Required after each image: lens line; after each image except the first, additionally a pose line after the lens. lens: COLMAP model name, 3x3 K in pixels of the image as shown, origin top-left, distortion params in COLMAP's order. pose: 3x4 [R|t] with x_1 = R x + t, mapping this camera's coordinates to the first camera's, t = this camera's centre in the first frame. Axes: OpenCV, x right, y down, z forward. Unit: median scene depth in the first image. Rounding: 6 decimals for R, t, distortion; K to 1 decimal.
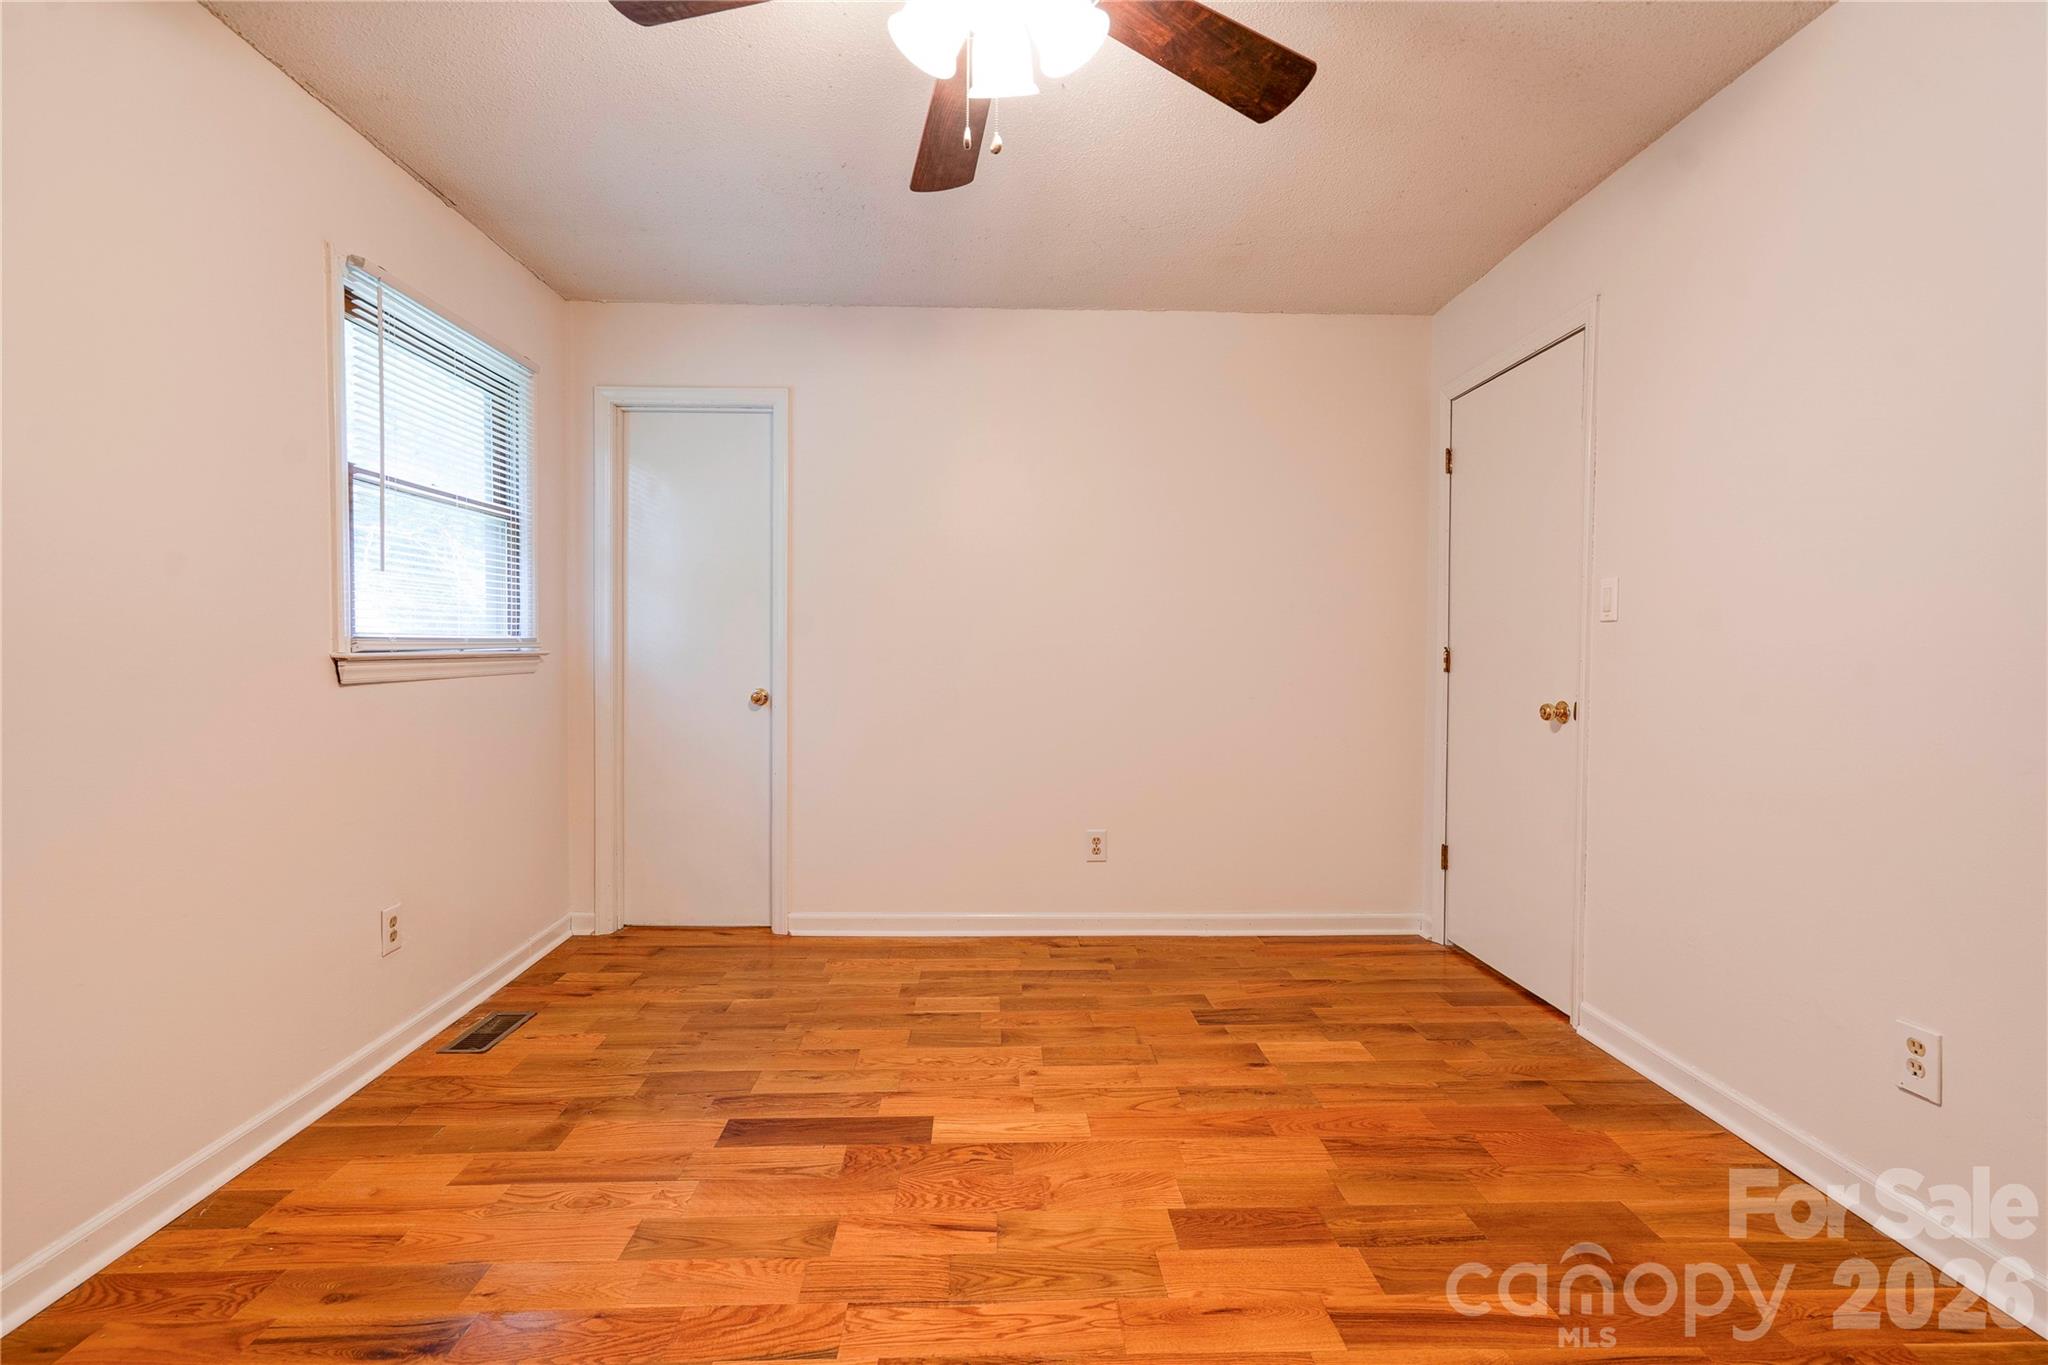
lens RADIAL K [[937.9, 0, 1019.6], [0, 937.9, 677.1], [0, 0, 1]] dist [-0.003076, 0.008896]
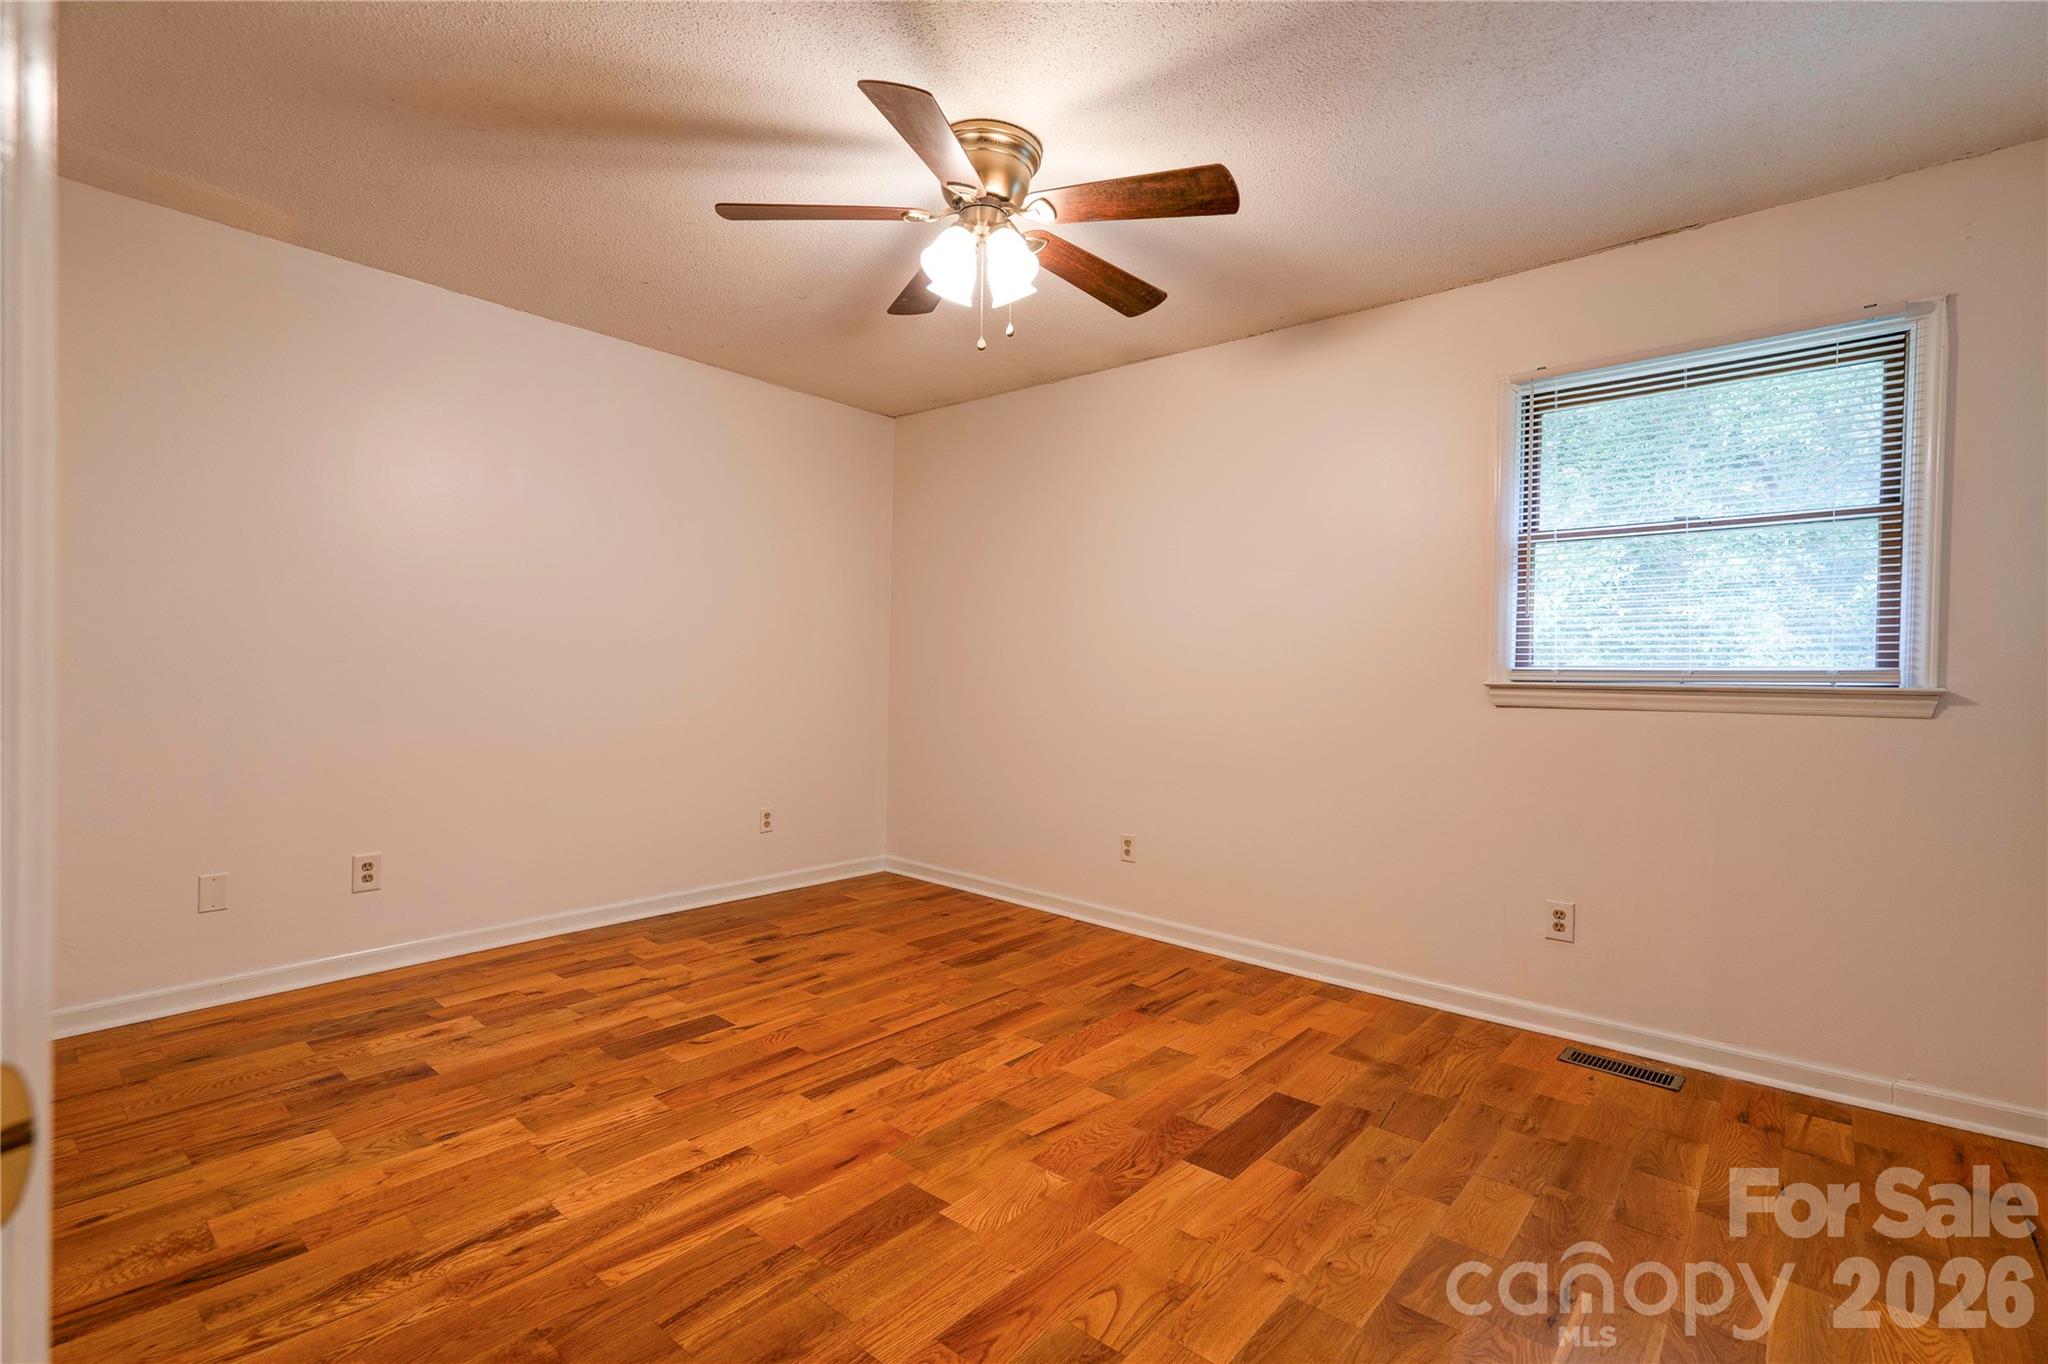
lens RADIAL K [[937.9, 0, 993.4], [0, 937.9, 667.0], [0, 0, 1]] dist [-0.003076, 0.008896]
pose [[-0.690729, -0.017693, -0.722898, 0.806441], [-0.039322, 0.999140, 0.013118, -0.039698], [0.722044, 0.037487, -0.690831, 1.572197]]
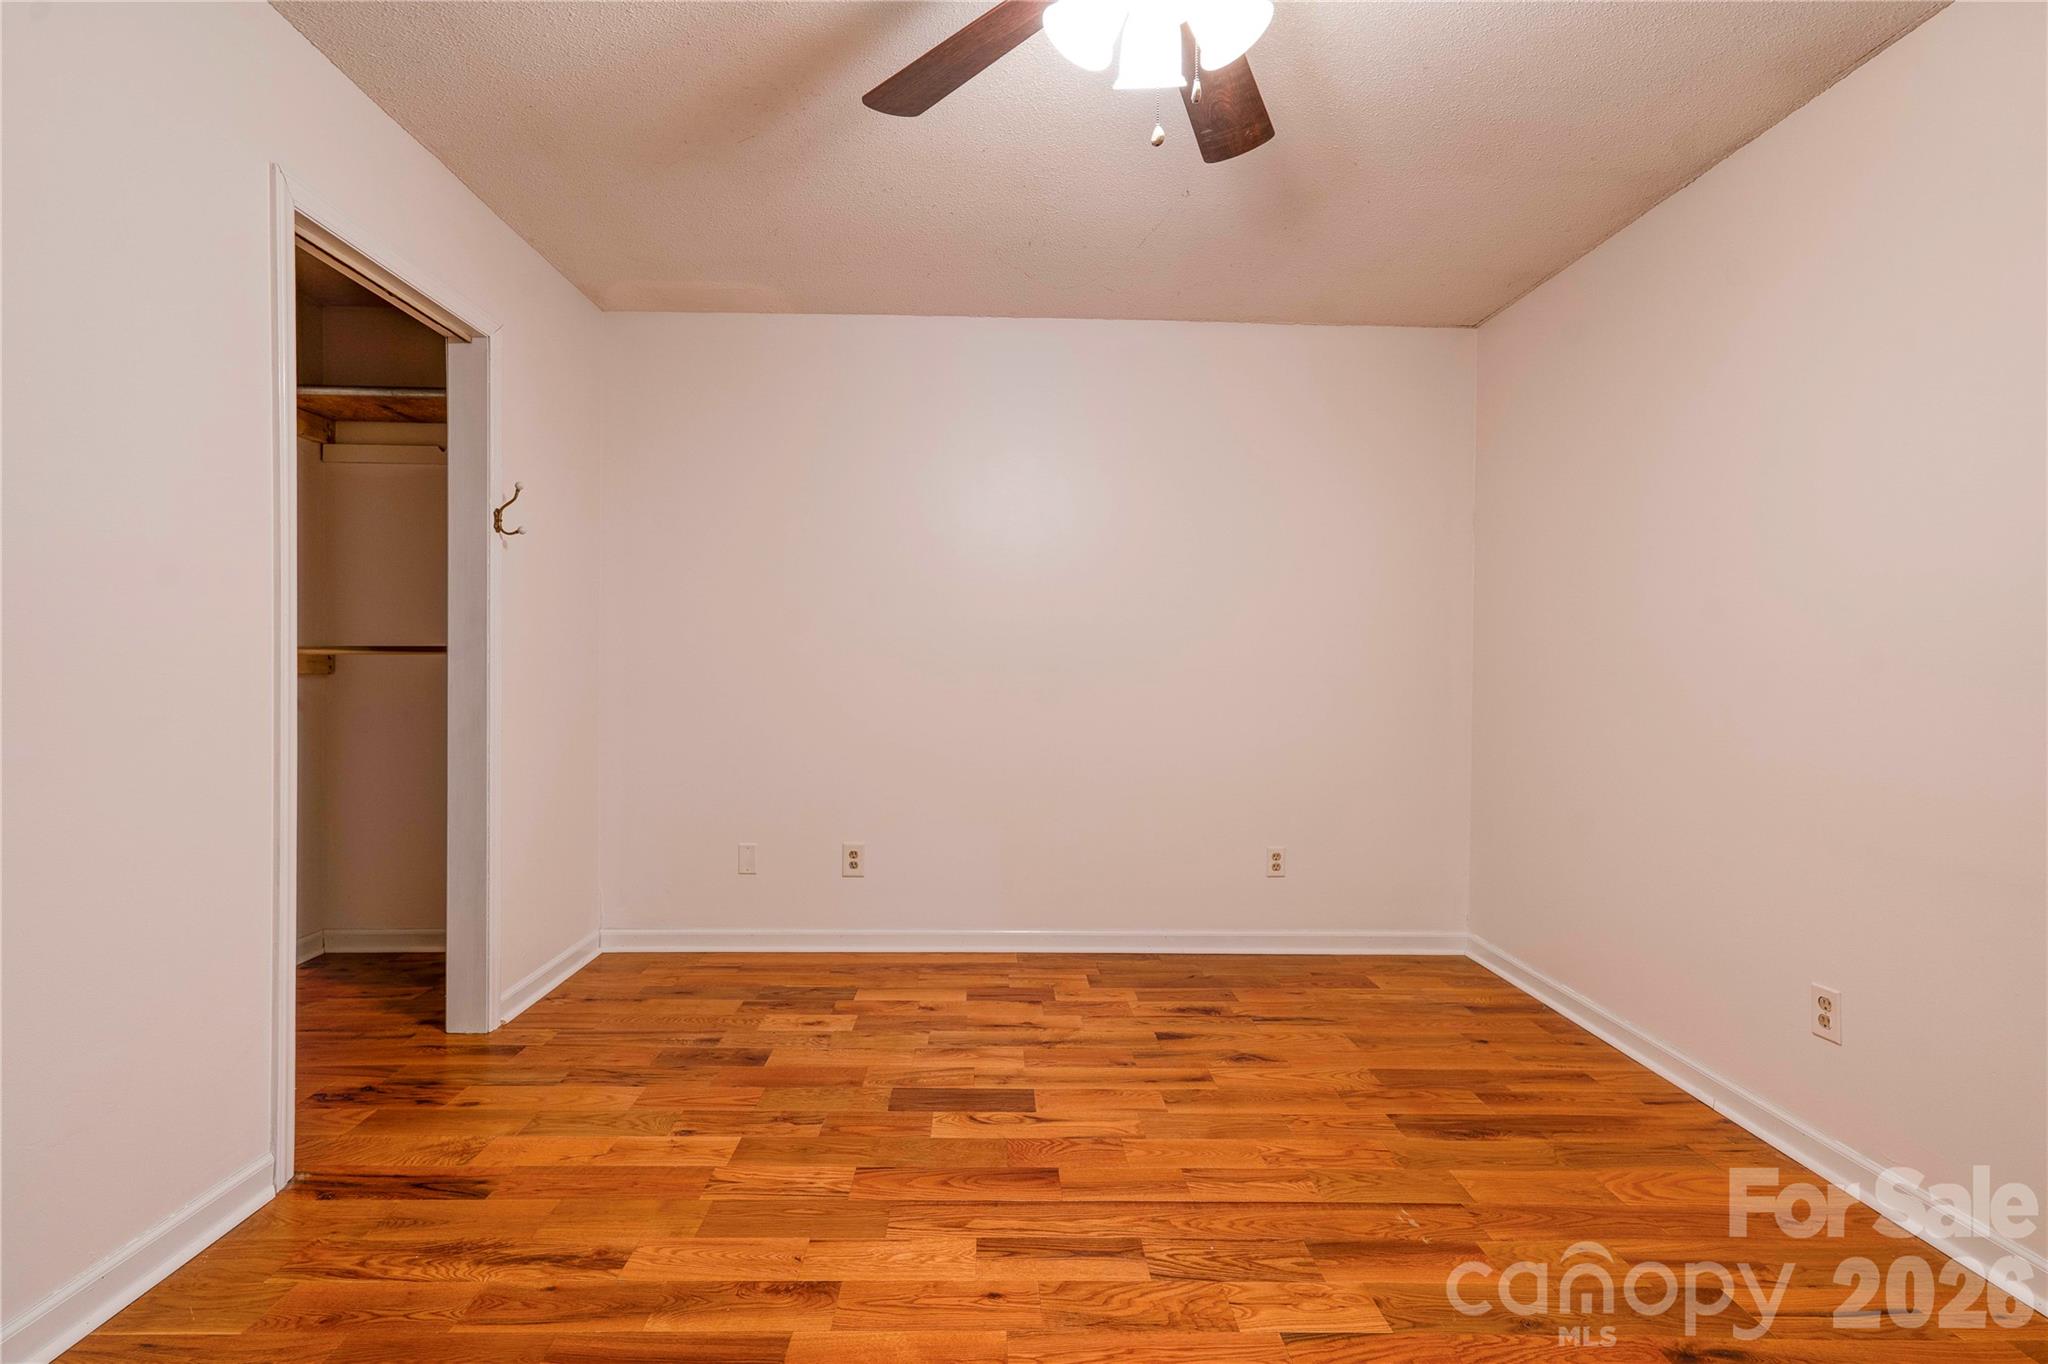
lens RADIAL K [[937.9, 0, 1022.2], [0, 937.9, 670.5], [0, 0, 1]] dist [-0.003076, 0.008896]
pose [[-0.999766, -0.015596, 0.014983, 0.084049], [-0.015232, 0.999593, 0.024121, -0.031270], [-0.015353, 0.023887, -0.999597, 1.468562]]
